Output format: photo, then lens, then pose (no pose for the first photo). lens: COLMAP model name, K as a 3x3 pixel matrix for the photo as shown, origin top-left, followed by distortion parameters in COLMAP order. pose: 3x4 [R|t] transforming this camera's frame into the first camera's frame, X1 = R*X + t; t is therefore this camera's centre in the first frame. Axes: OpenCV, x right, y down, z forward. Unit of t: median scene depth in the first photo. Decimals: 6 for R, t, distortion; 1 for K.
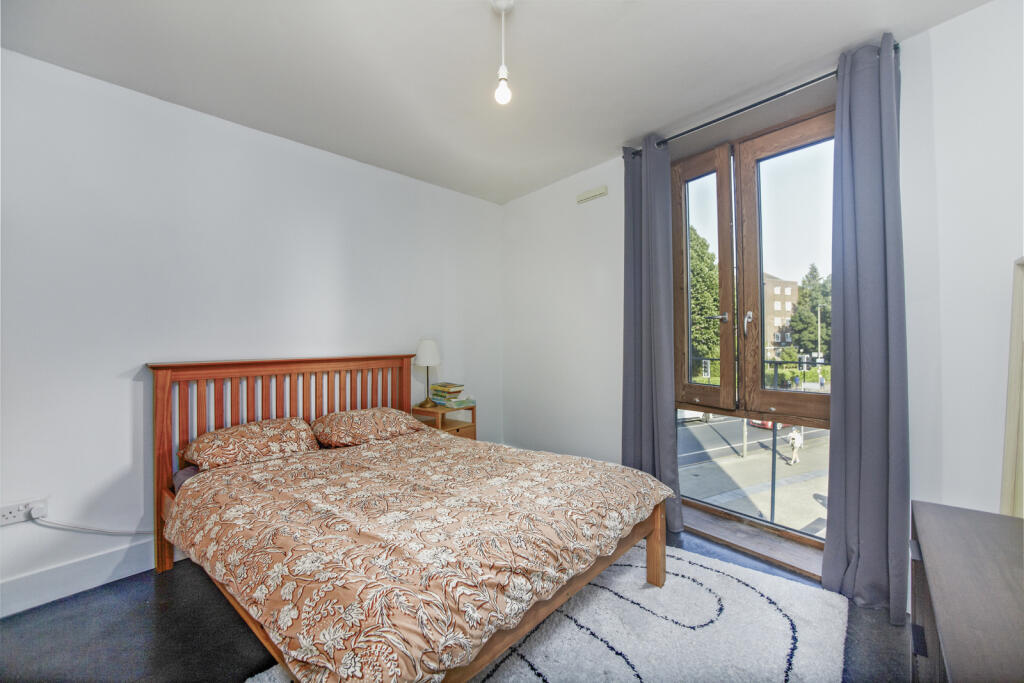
lens RADIAL K [[441.9, 0, 527.7], [0, 441.9, 337.7], [0, 0, 1]] dist [0.000565, 0.000477]
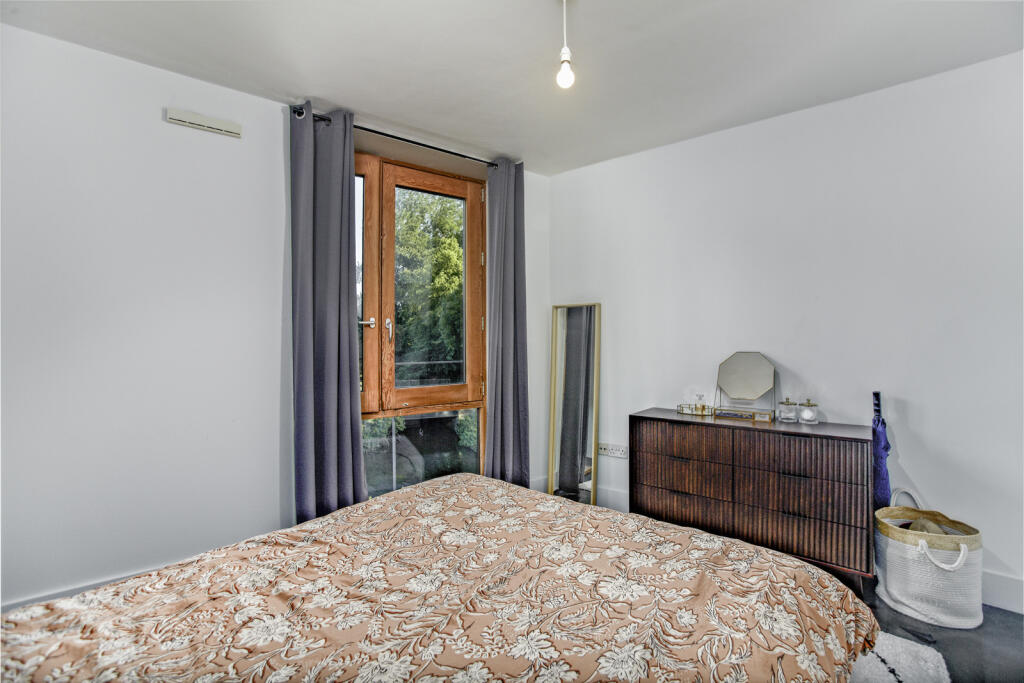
lens RADIAL K [[441.9, 0, 527.7], [0, 441.9, 337.7], [0, 0, 1]] dist [0.000565, 0.000477]
pose [[0.004692, 0.019374, 0.999801, -0.969572], [0.031798, 0.999304, -0.019514, 0.018854], [-0.999483, 0.031884, 0.004072, 1.084786]]
